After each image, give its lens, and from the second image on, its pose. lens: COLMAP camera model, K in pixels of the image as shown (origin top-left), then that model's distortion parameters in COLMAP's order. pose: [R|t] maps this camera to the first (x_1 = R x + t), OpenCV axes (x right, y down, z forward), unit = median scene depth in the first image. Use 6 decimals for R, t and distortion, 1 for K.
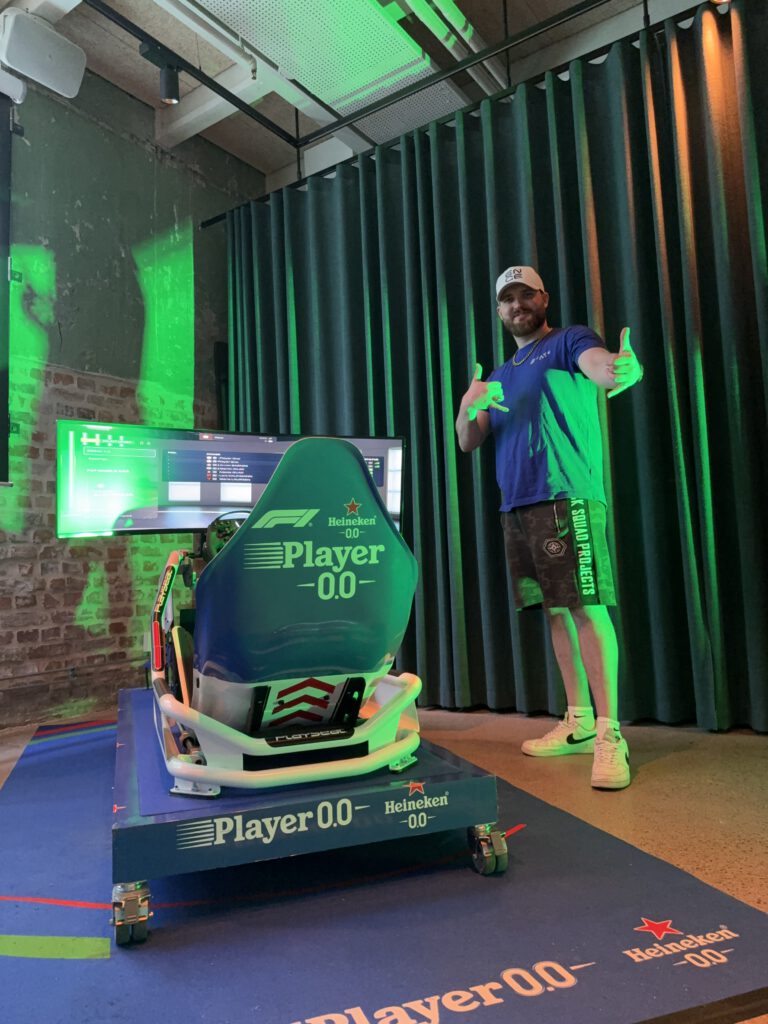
lens RADIAL K [[733.0, 0, 384.0], [0, 733.0, 512.0], [0, 0, 1]] dist [0.040843, -0.050248]
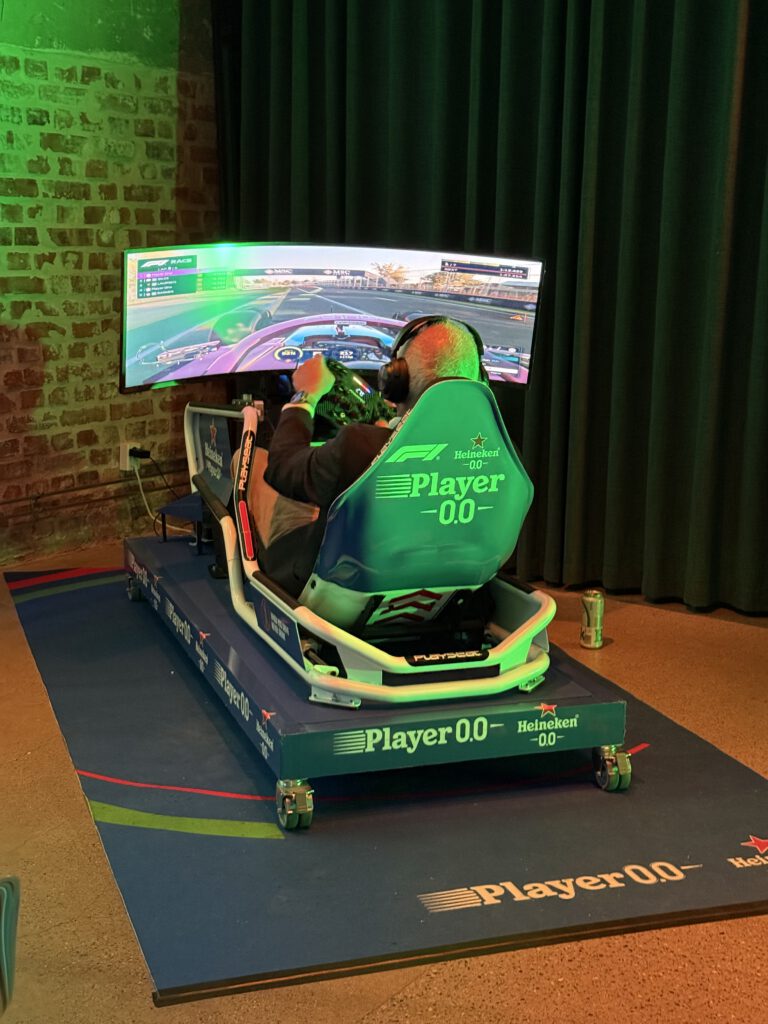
lens RADIAL K [[1454.2, 0, 384.0], [0, 1454.2, 512.0], [0, 0, 1]] dist [0.129249, 0.034631]
pose [[0.998418, 0.055676, 0.007831, -0.215502], [-0.055647, 0.958644, 0.279116, -0.444321], [0.008033, -0.279110, 0.960226, -0.876830]]
